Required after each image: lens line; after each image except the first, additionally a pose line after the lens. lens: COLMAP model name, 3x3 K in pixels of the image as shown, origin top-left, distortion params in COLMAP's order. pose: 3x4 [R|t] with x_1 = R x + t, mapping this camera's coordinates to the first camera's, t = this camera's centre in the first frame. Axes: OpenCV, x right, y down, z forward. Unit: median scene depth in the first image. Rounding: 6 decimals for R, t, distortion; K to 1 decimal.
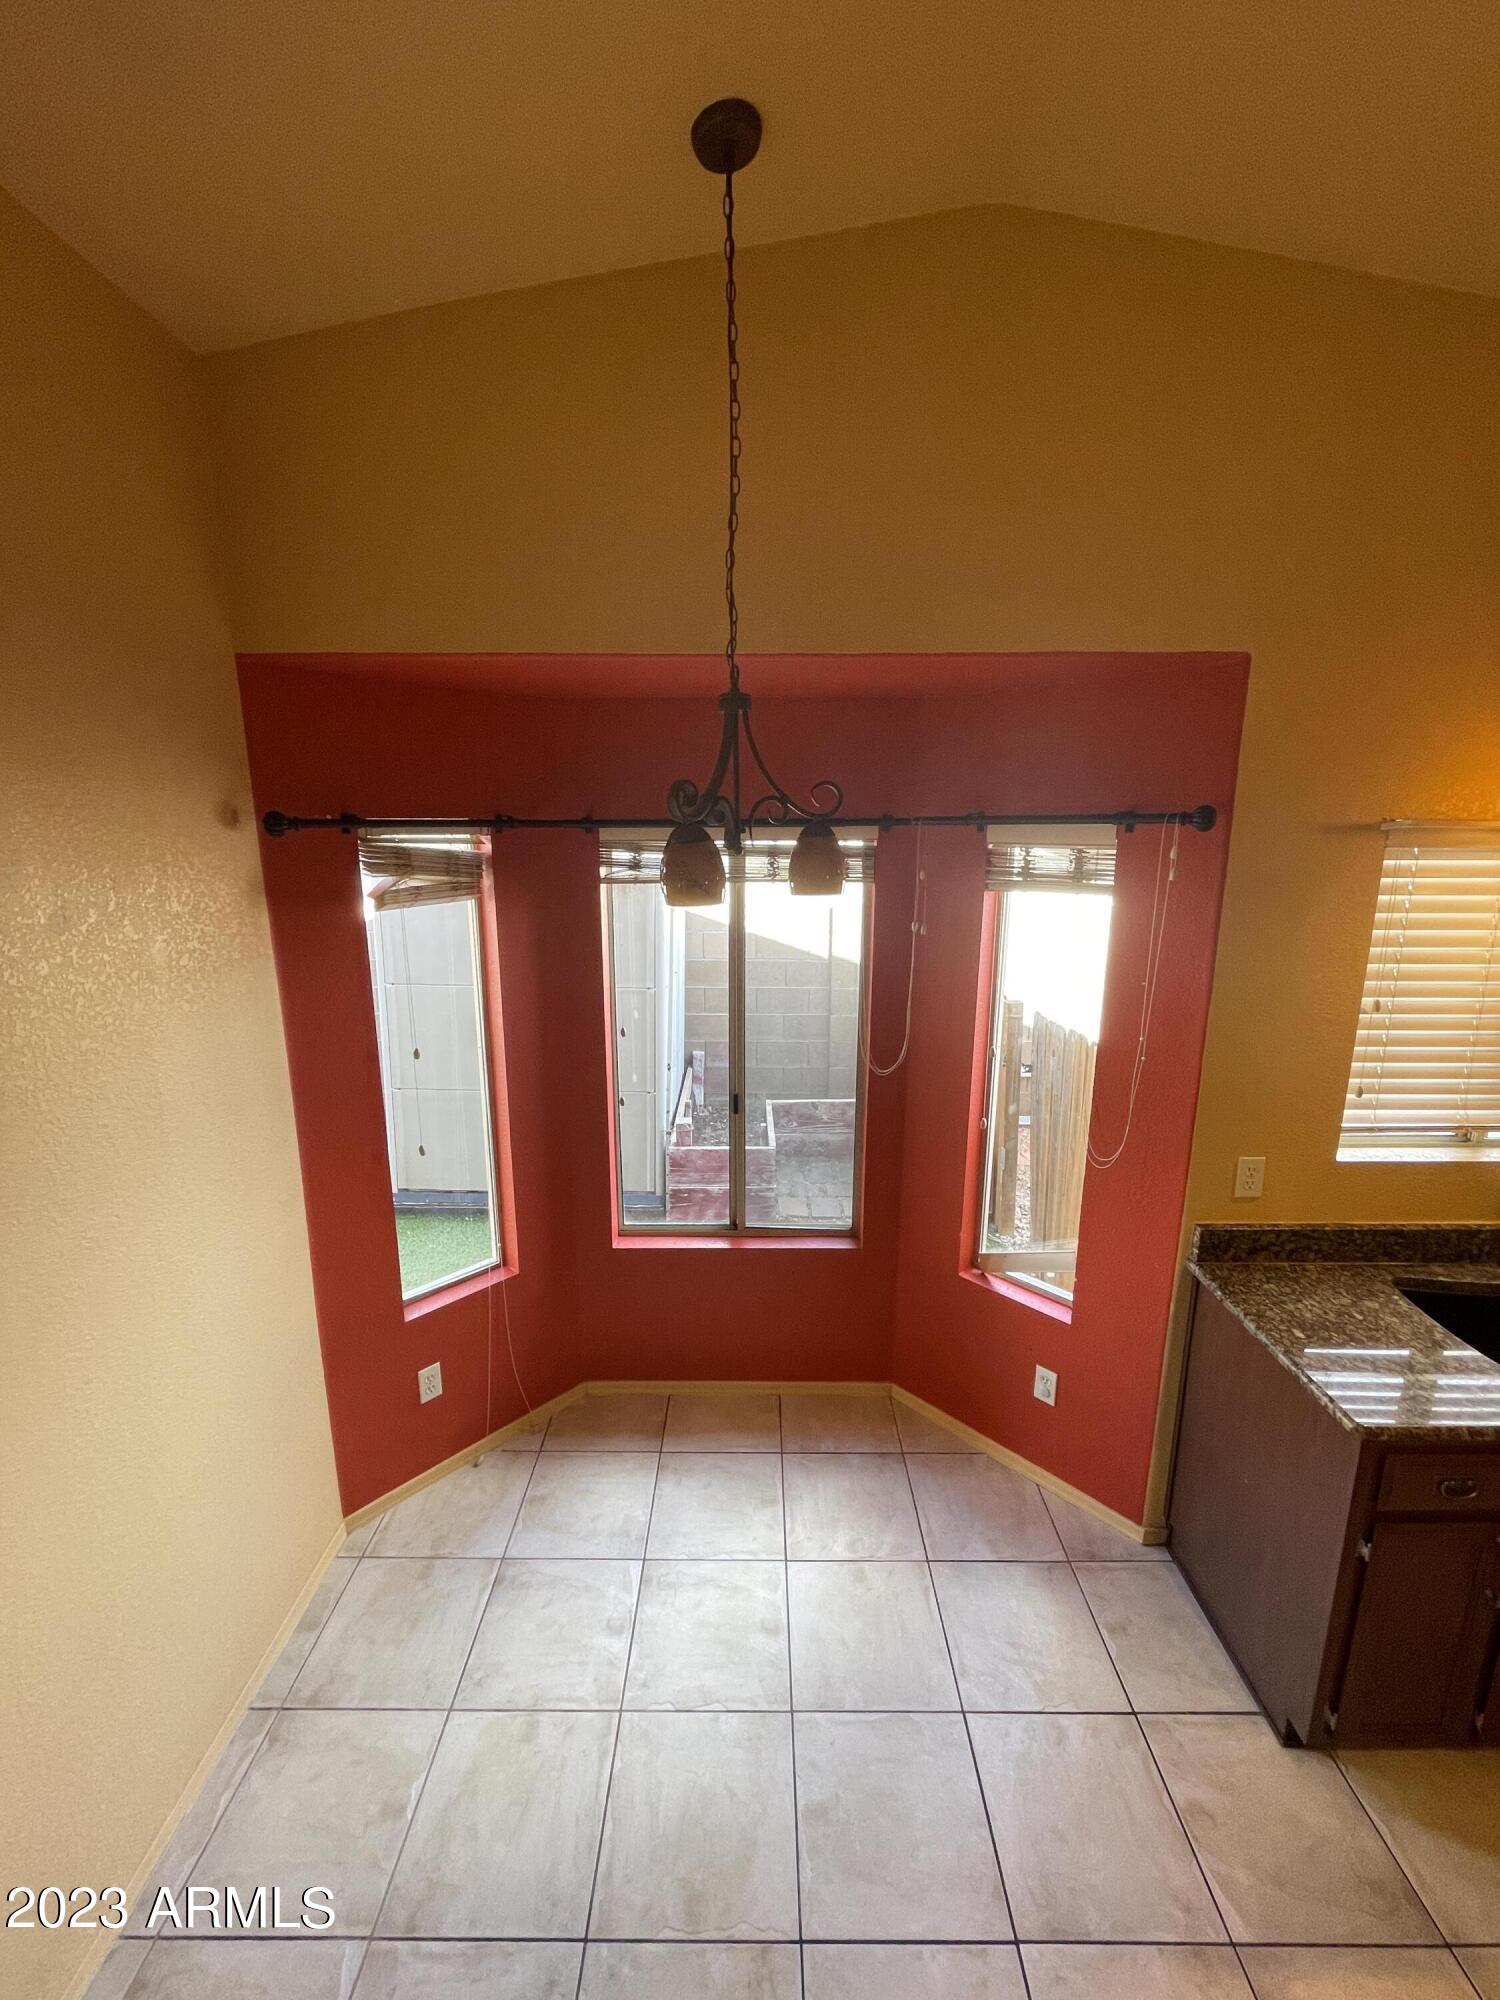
lens RADIAL K [[818.1, 0, 757.6], [0, 818.1, 1002.3], [0, 0, 1]] dist [-0.003884, 0.000030]
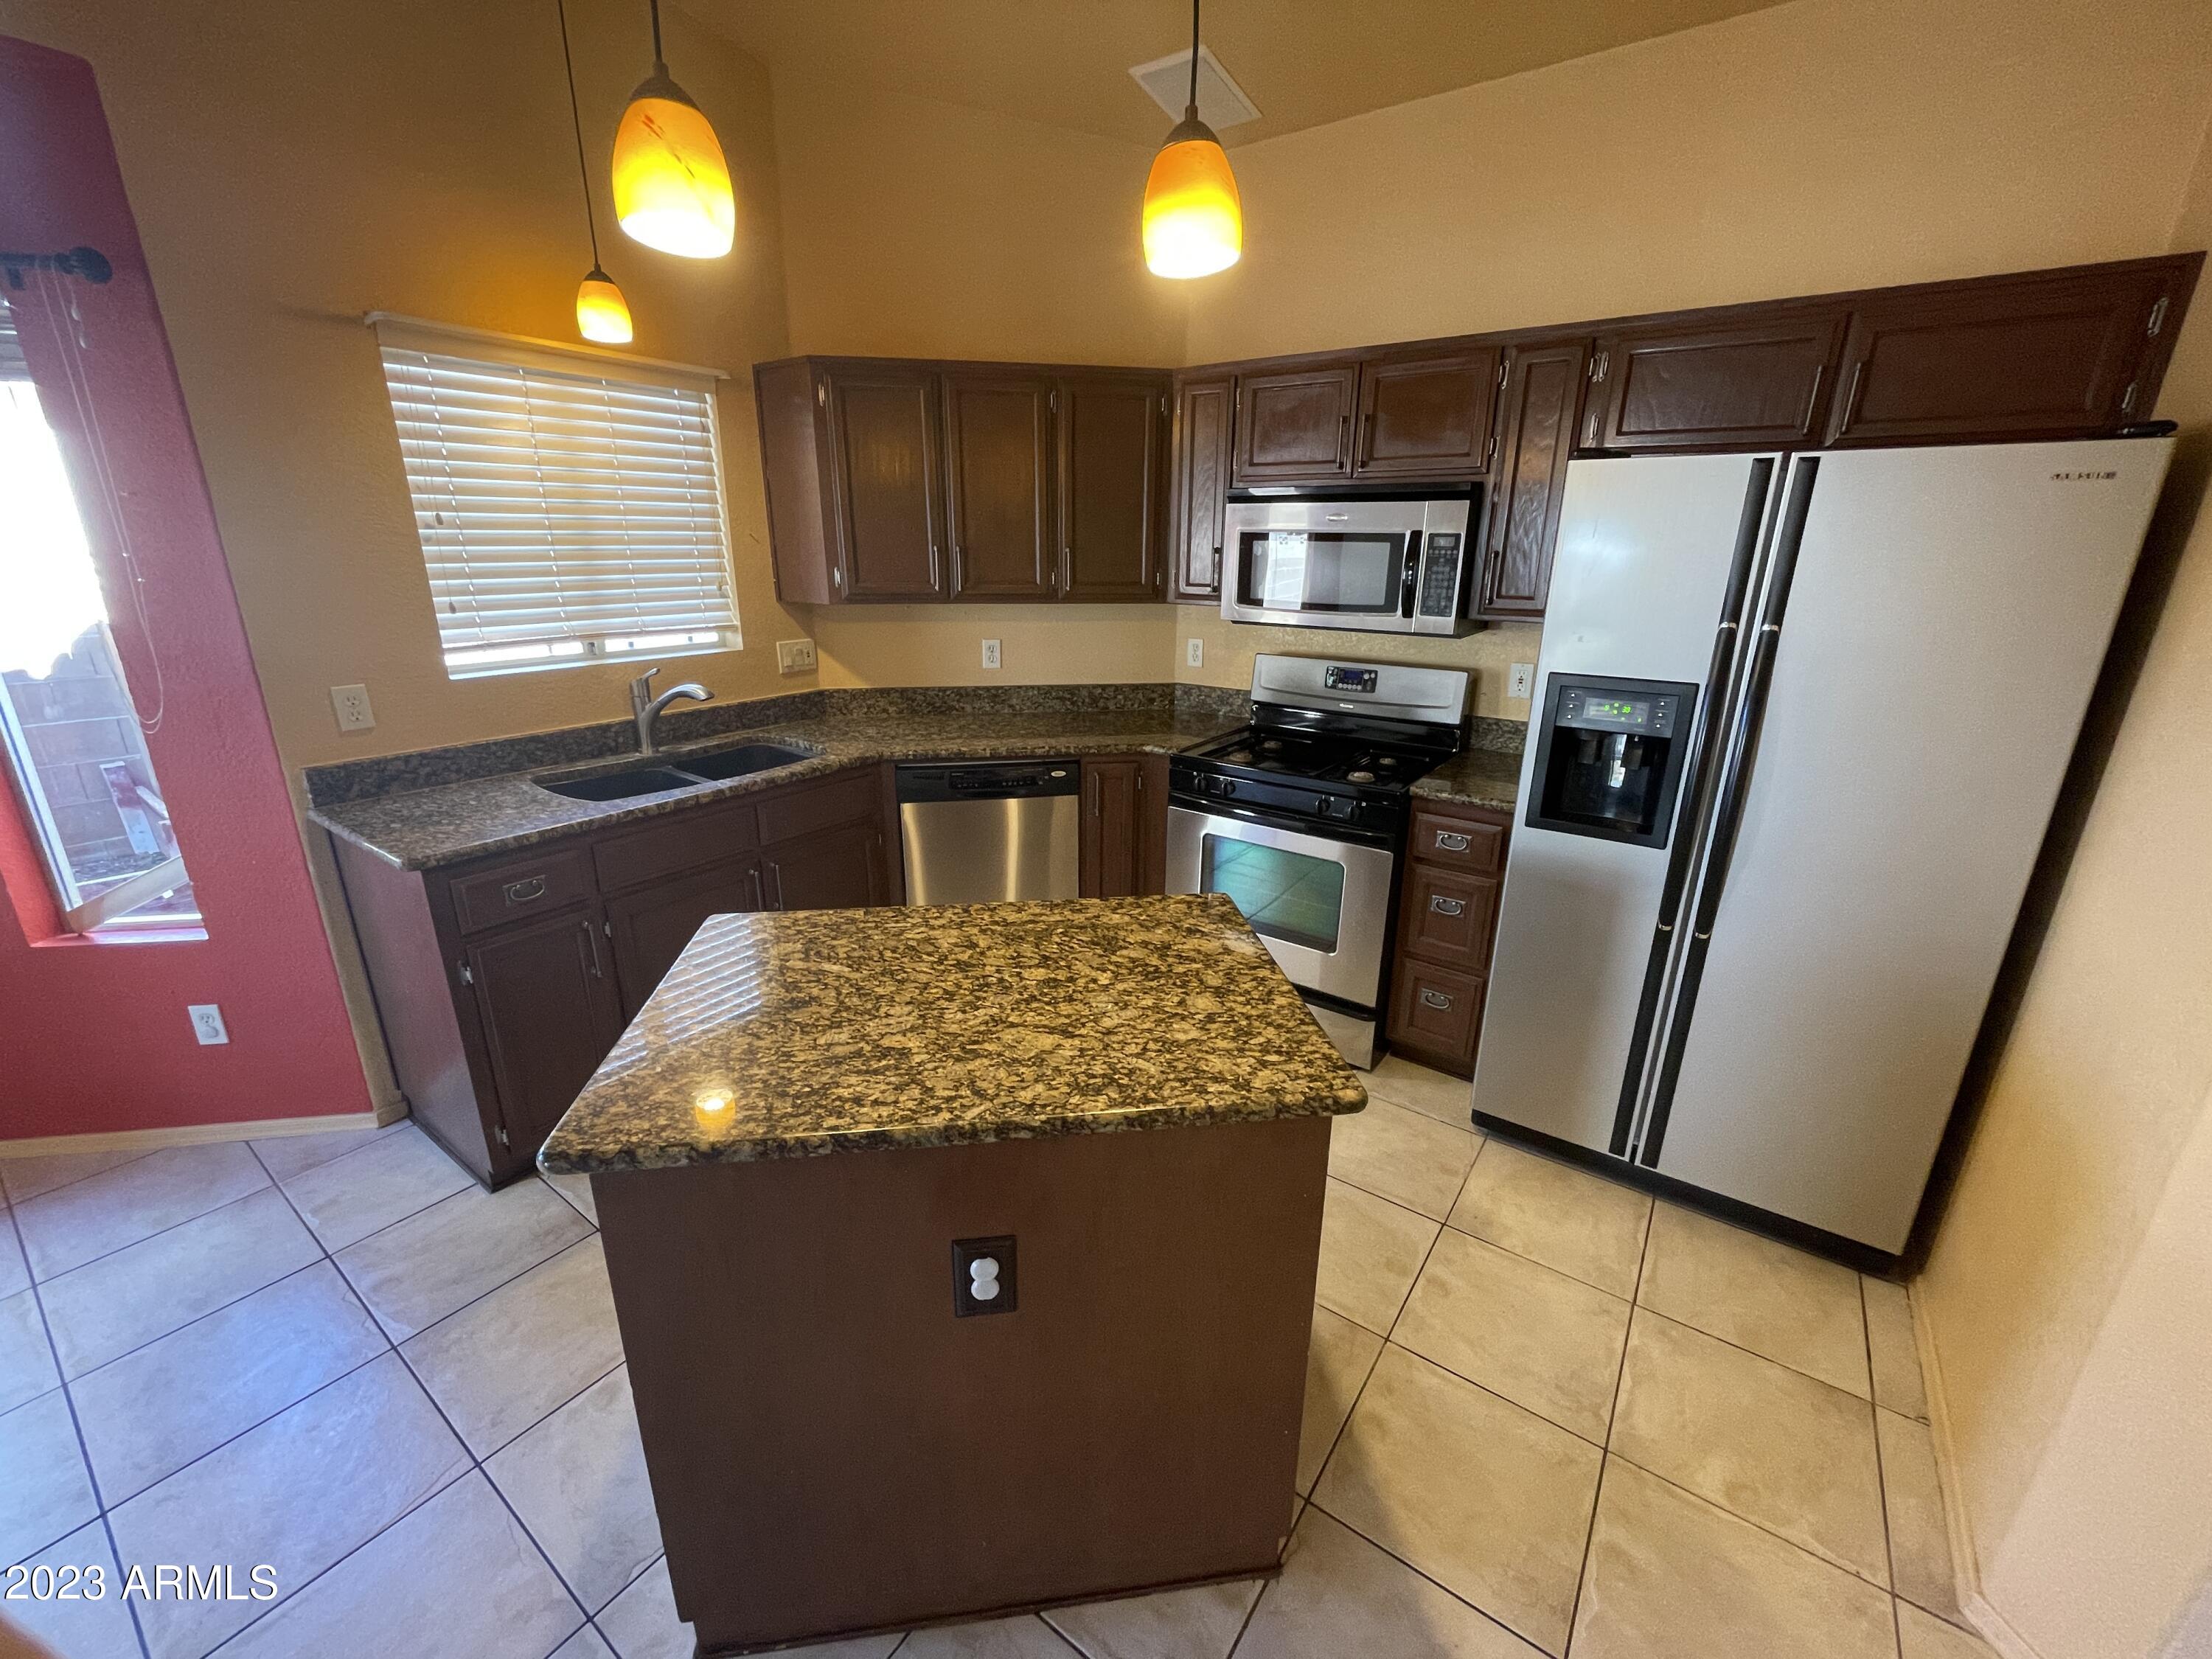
lens RADIAL K [[910.2, 0, 1106.0], [0, 910.2, 829.5], [0, 0, 1]] dist [0.000805, 0.000179]
pose [[0.588850, -0.246780, 0.769646, 0.265059], [0.163464, 0.968931, 0.185613, 0.297648], [-0.791540, 0.016511, 0.610894, -0.346713]]
